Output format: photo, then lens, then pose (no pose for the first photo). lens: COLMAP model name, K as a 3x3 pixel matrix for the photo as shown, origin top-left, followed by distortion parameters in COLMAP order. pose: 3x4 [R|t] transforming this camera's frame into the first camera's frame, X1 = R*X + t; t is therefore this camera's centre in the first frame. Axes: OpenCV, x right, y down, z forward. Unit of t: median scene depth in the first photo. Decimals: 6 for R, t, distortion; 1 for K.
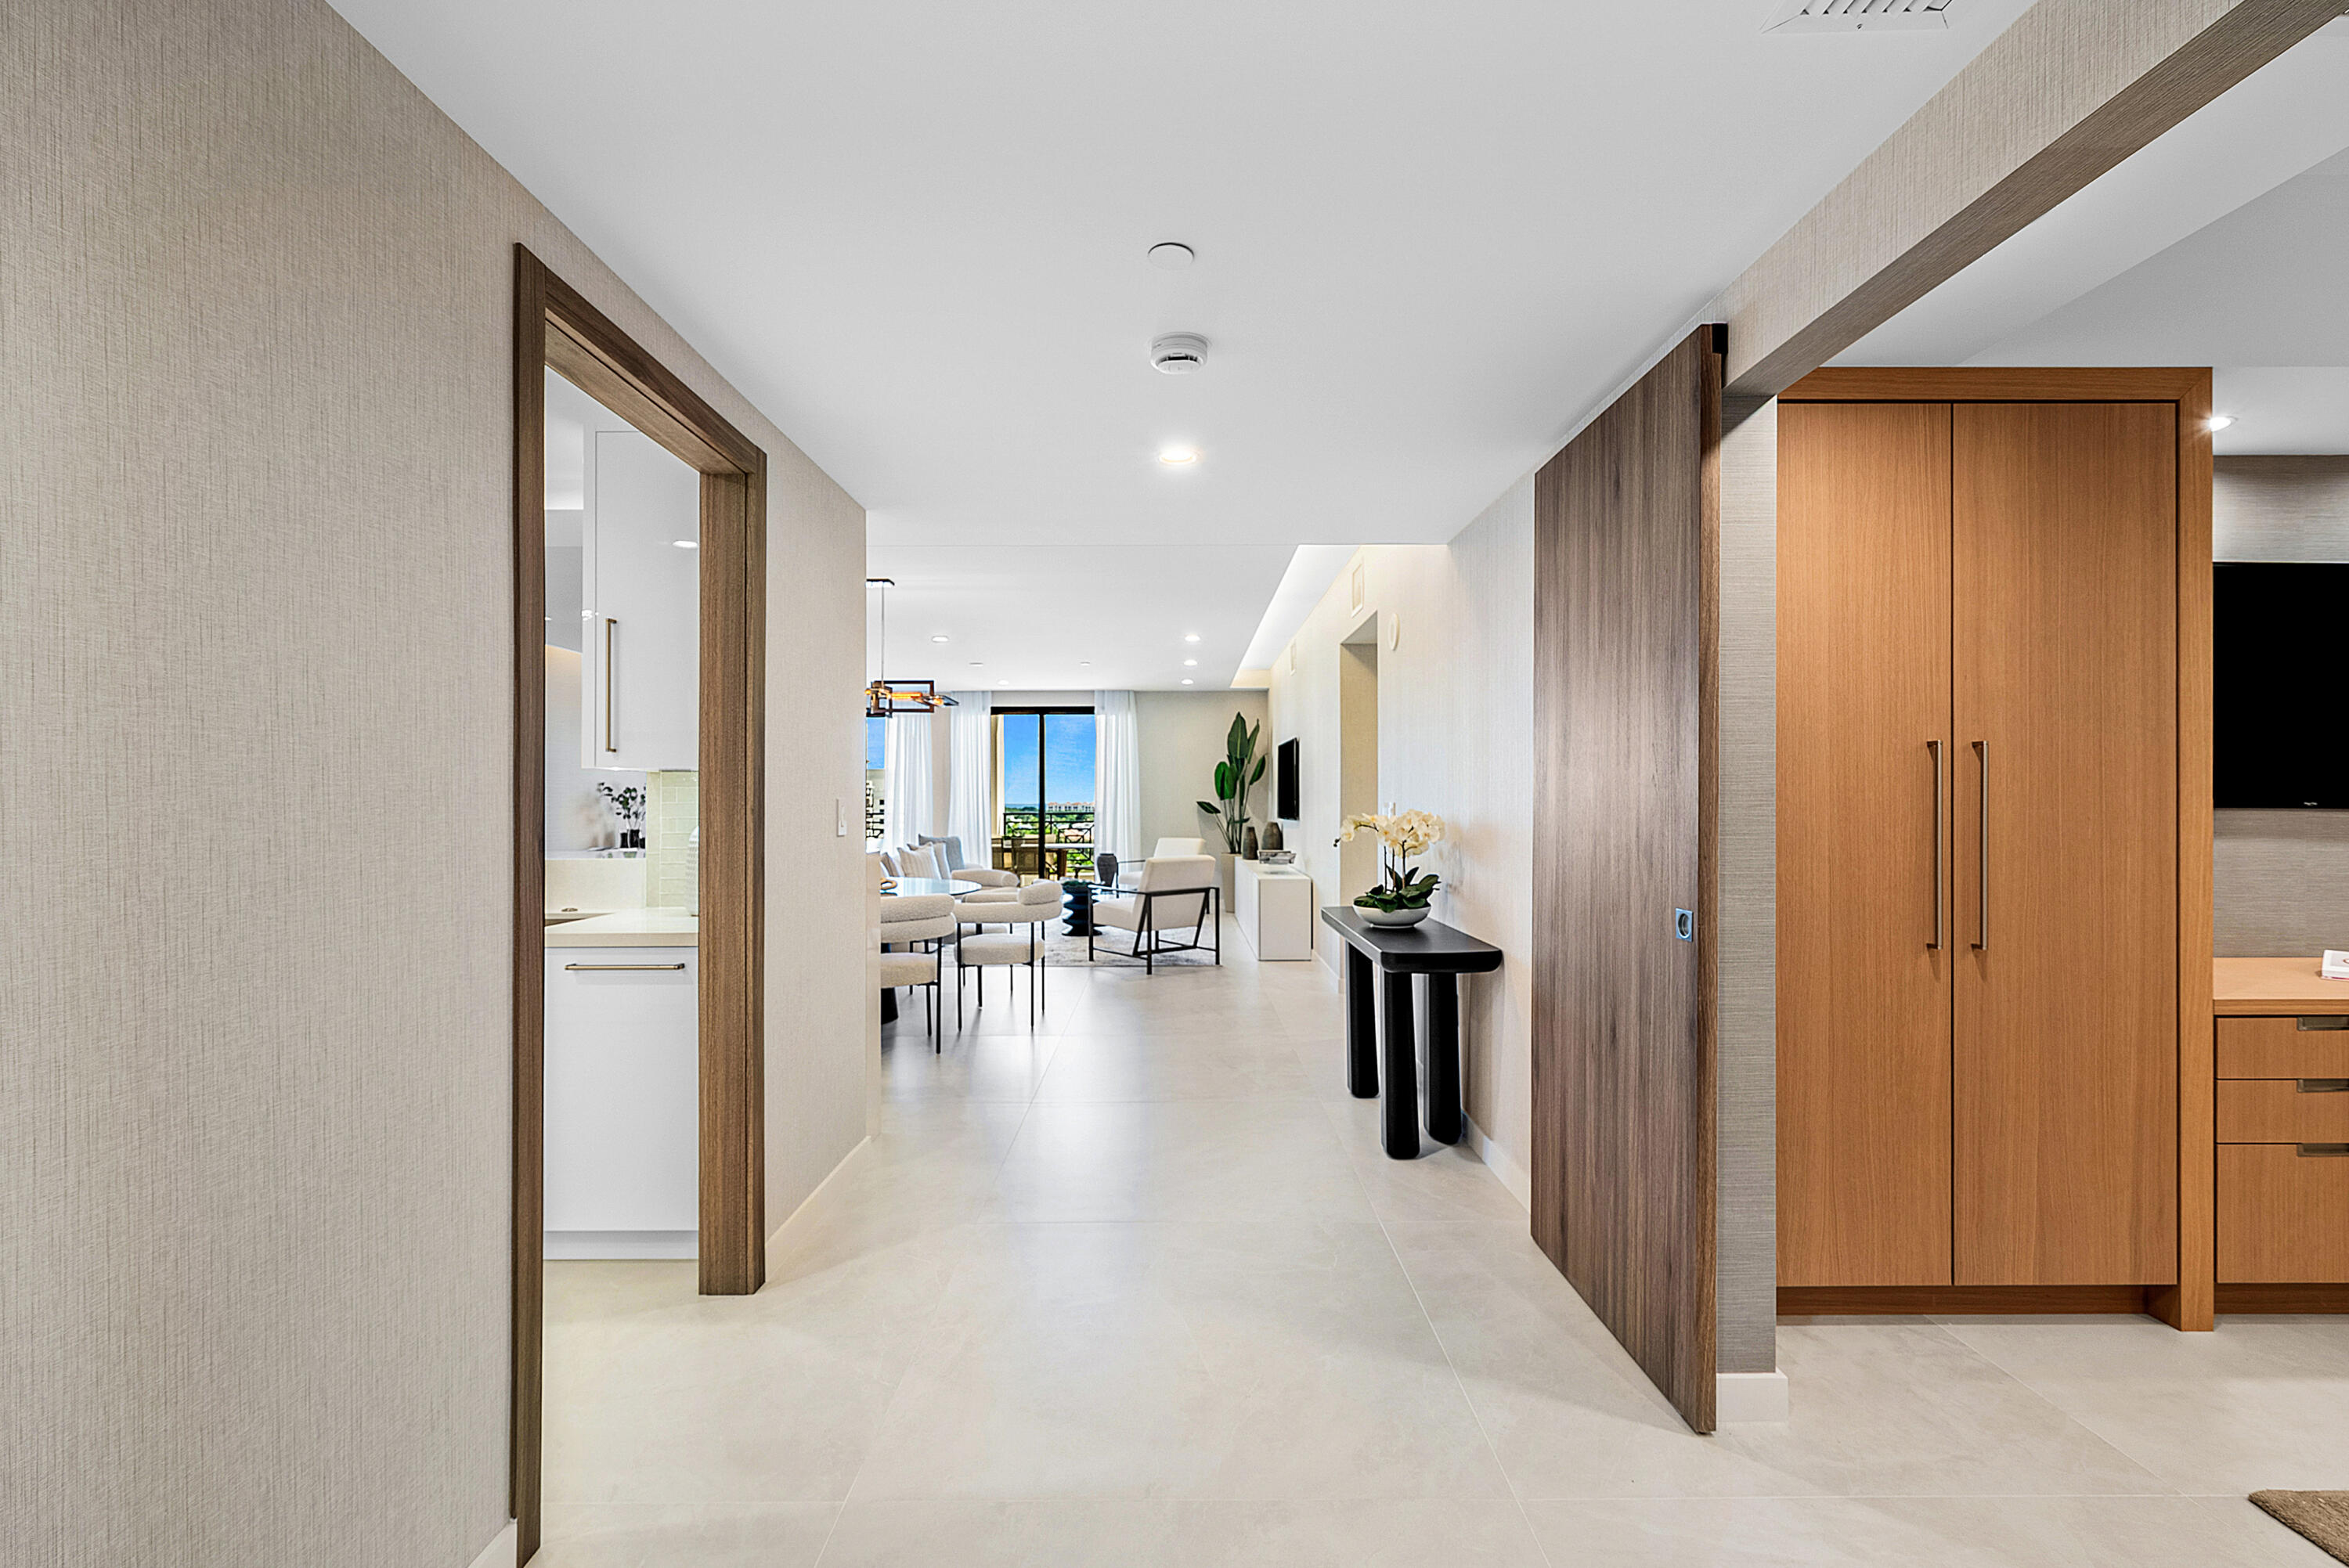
lens RADIAL K [[1006.2, 0, 1130.7], [0, 1006.2, 797.7], [0, 0, 1]] dist [0.000117, -0.000020]
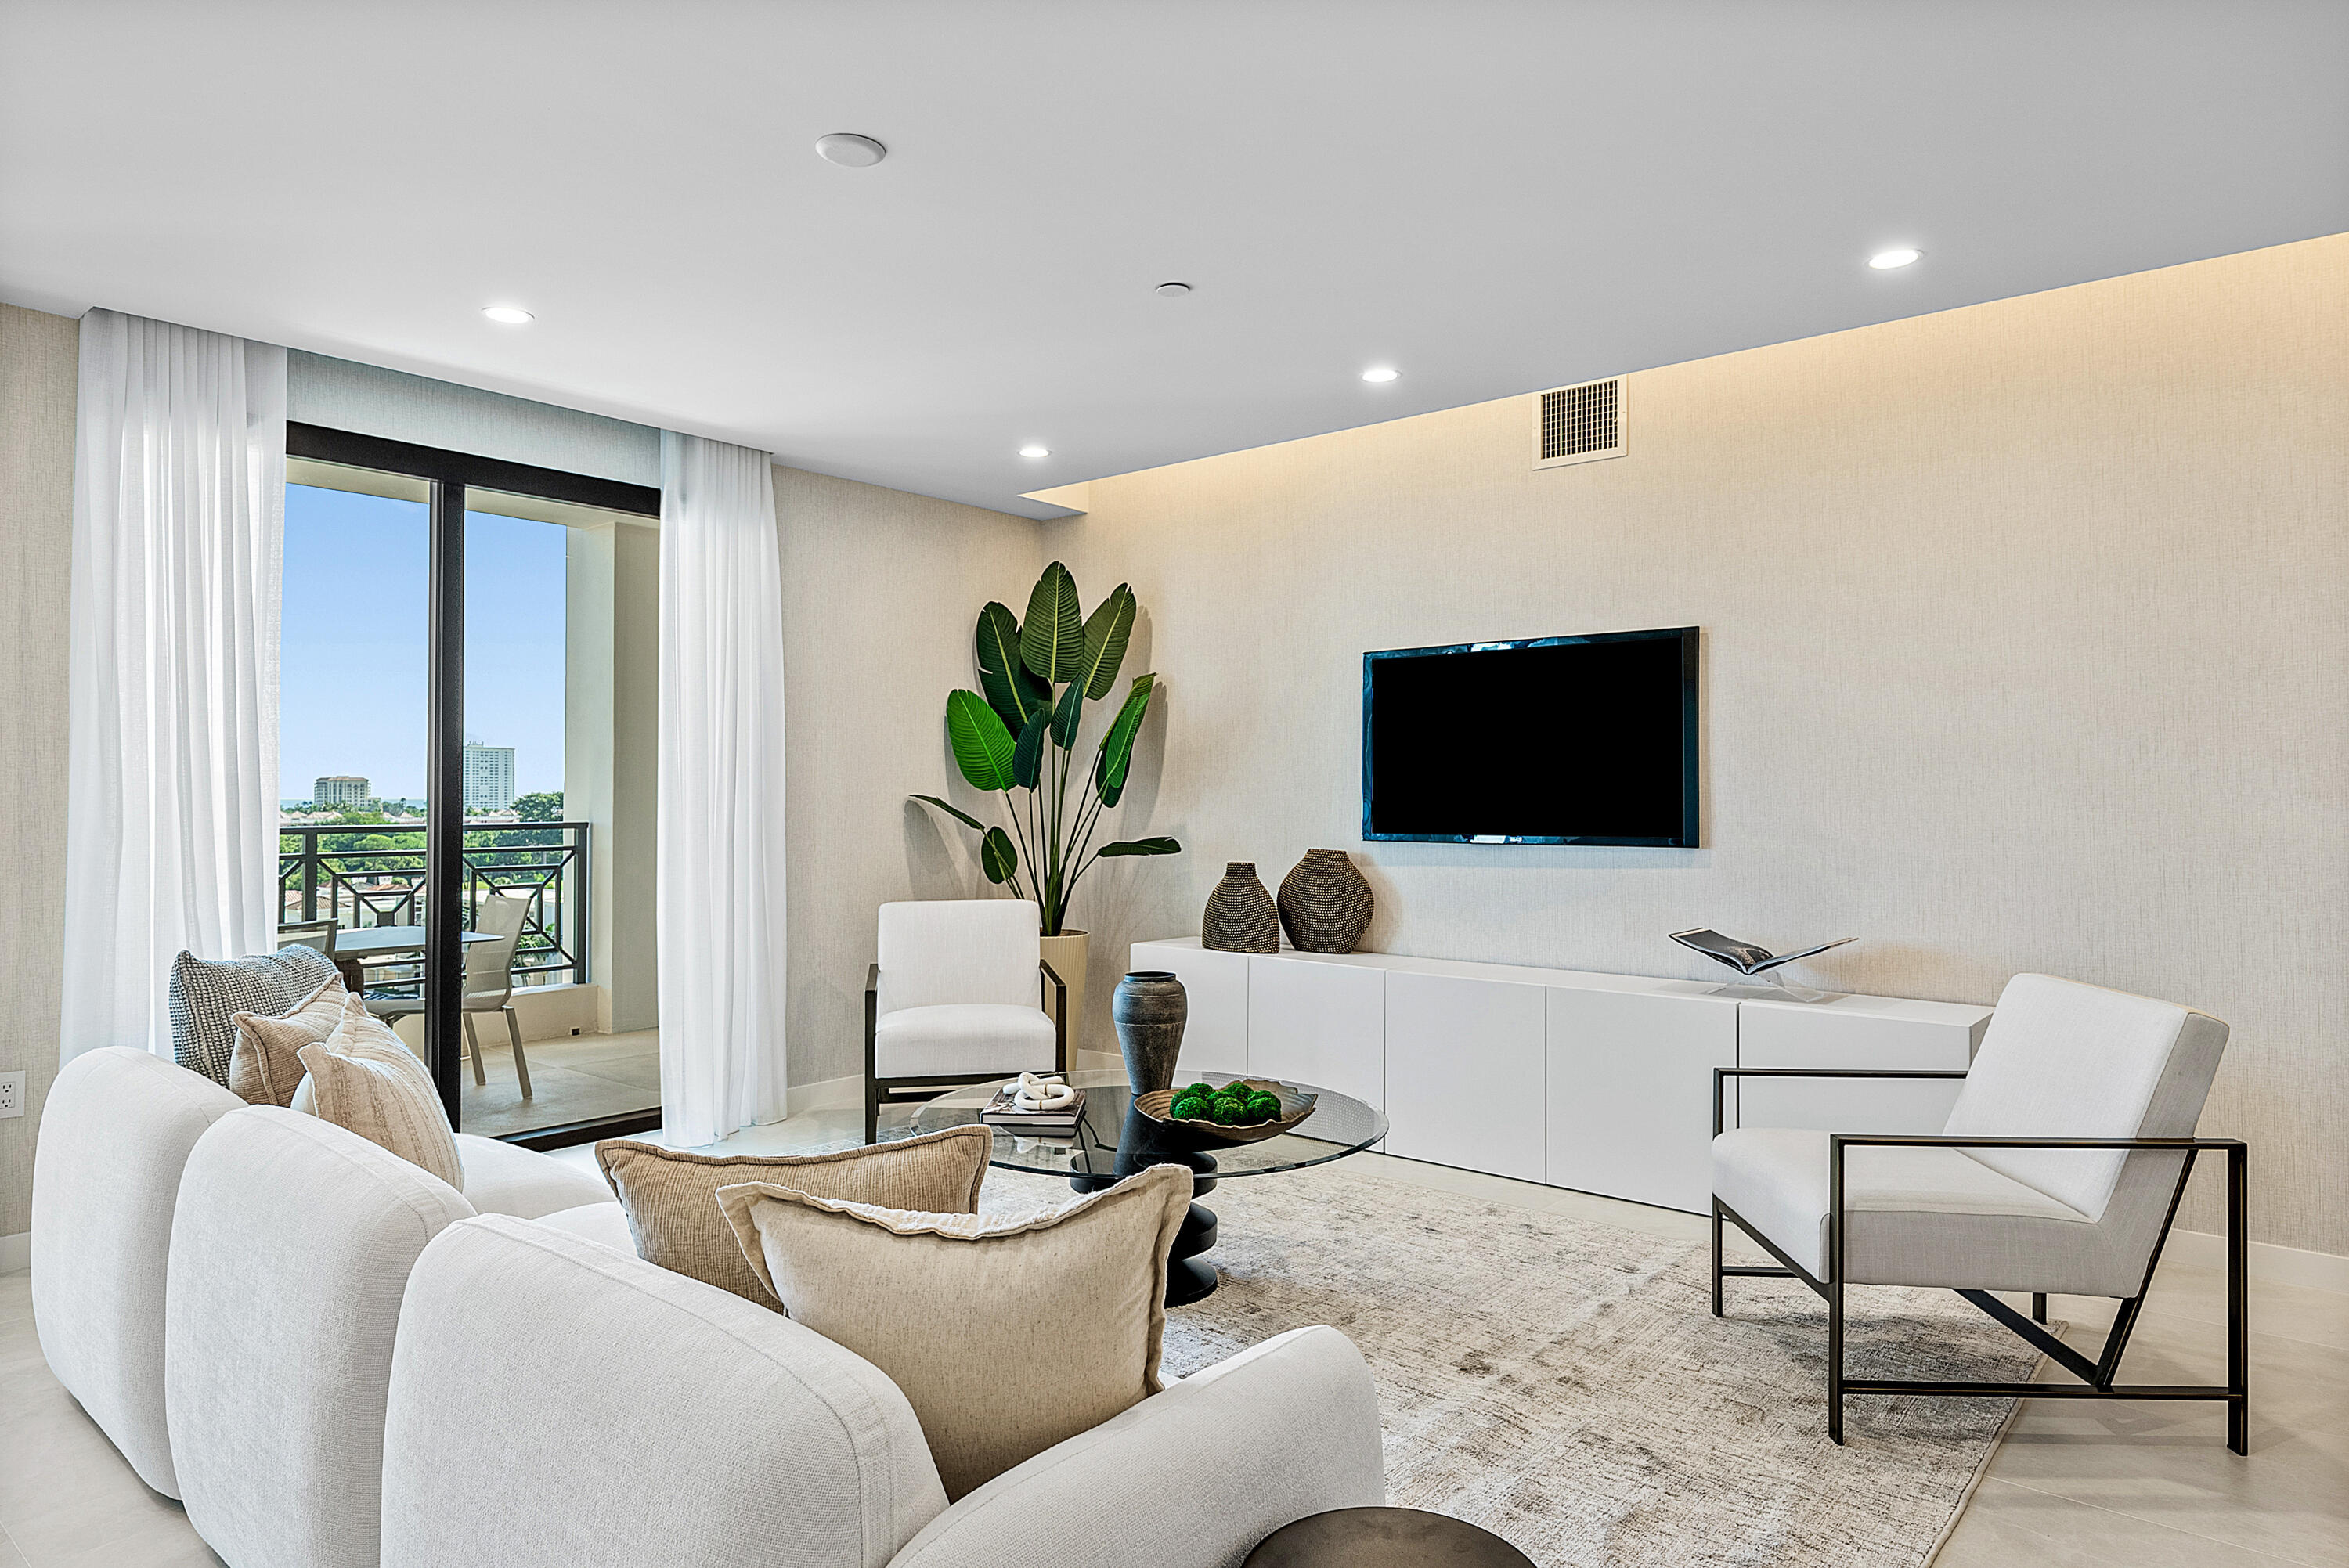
lens RADIAL K [[1388.9, 0, 1145.6], [0, 1388.9, 798.0], [0, 0, 1]] dist [-0.000501, 0.000697]
pose [[0.626464, -0.002188, 0.779447, -0.324443], [-0.005351, 0.999960, 0.007108, 0.001283], [-0.779432, -0.008624, 0.626427, 0.734617]]
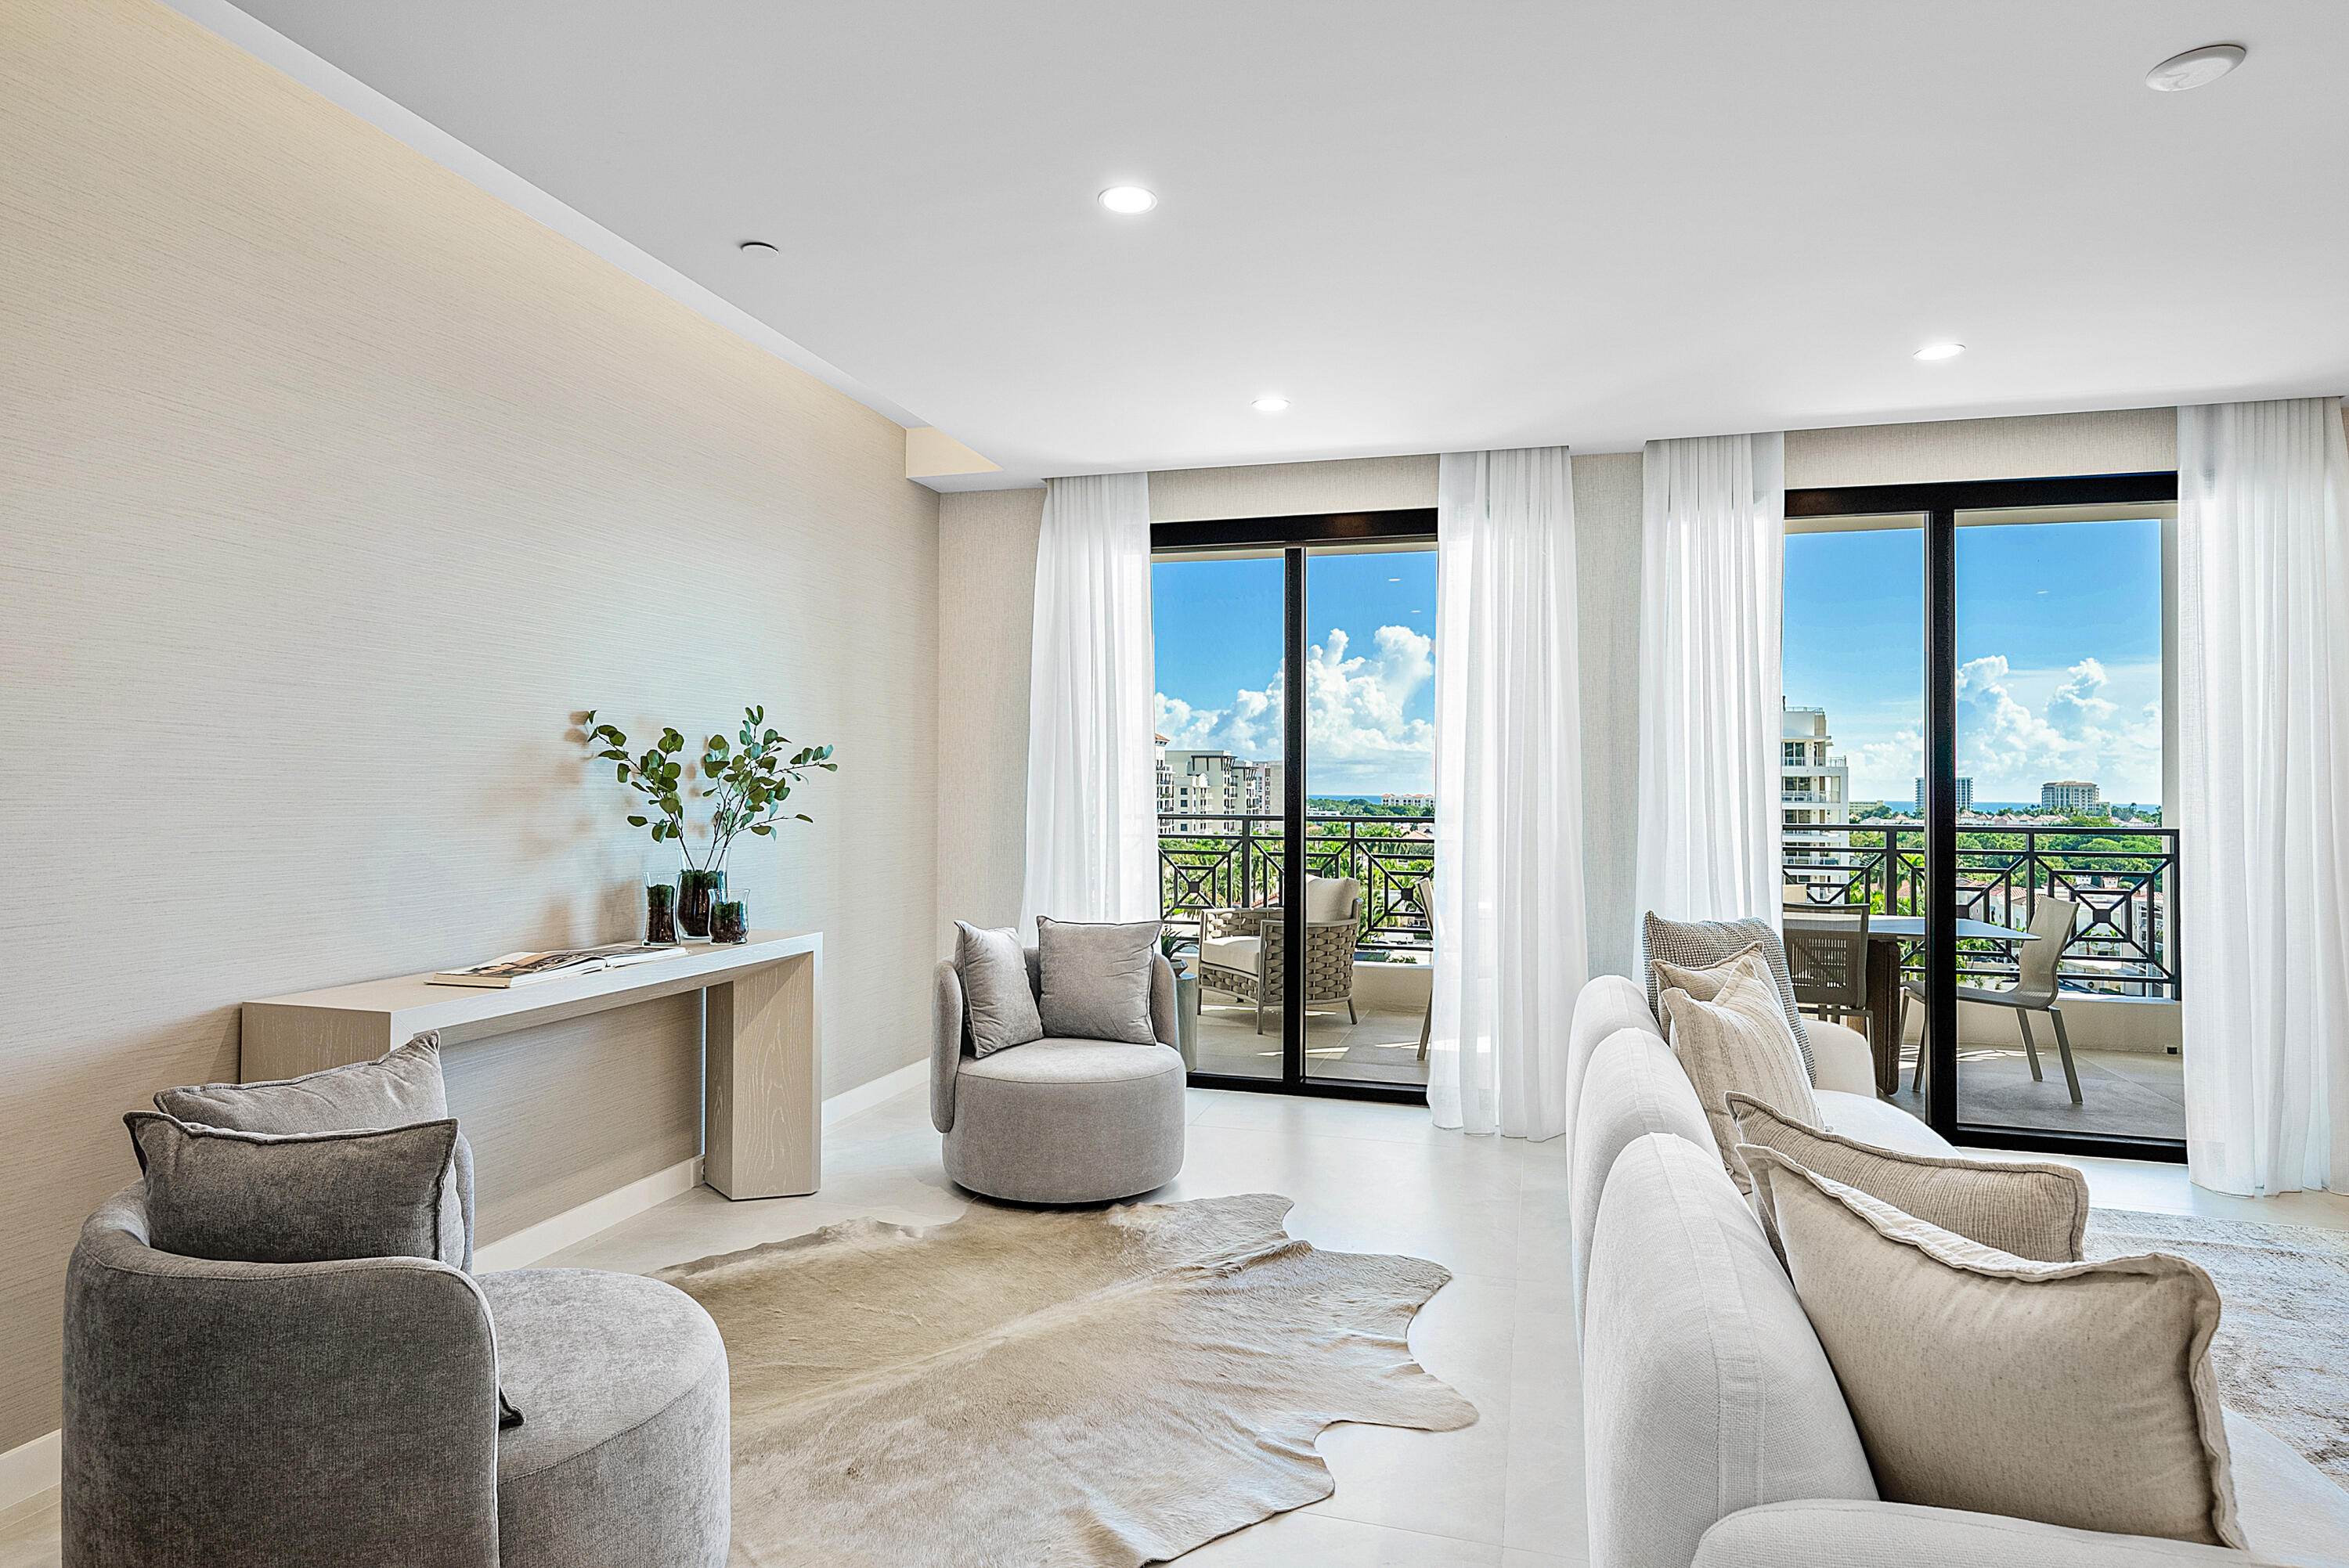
lens RADIAL K [[1237.4, 0, 1174.5], [0, 1237.4, 784.0], [0, 0, 1]] dist [0.001905, -0.000016]
pose [[0.972022, 0.009279, -0.234706, -0.271372], [-0.008916, 0.999957, 0.002608, 0.001079], [0.234720, -0.000442, 0.972063, 0.703038]]
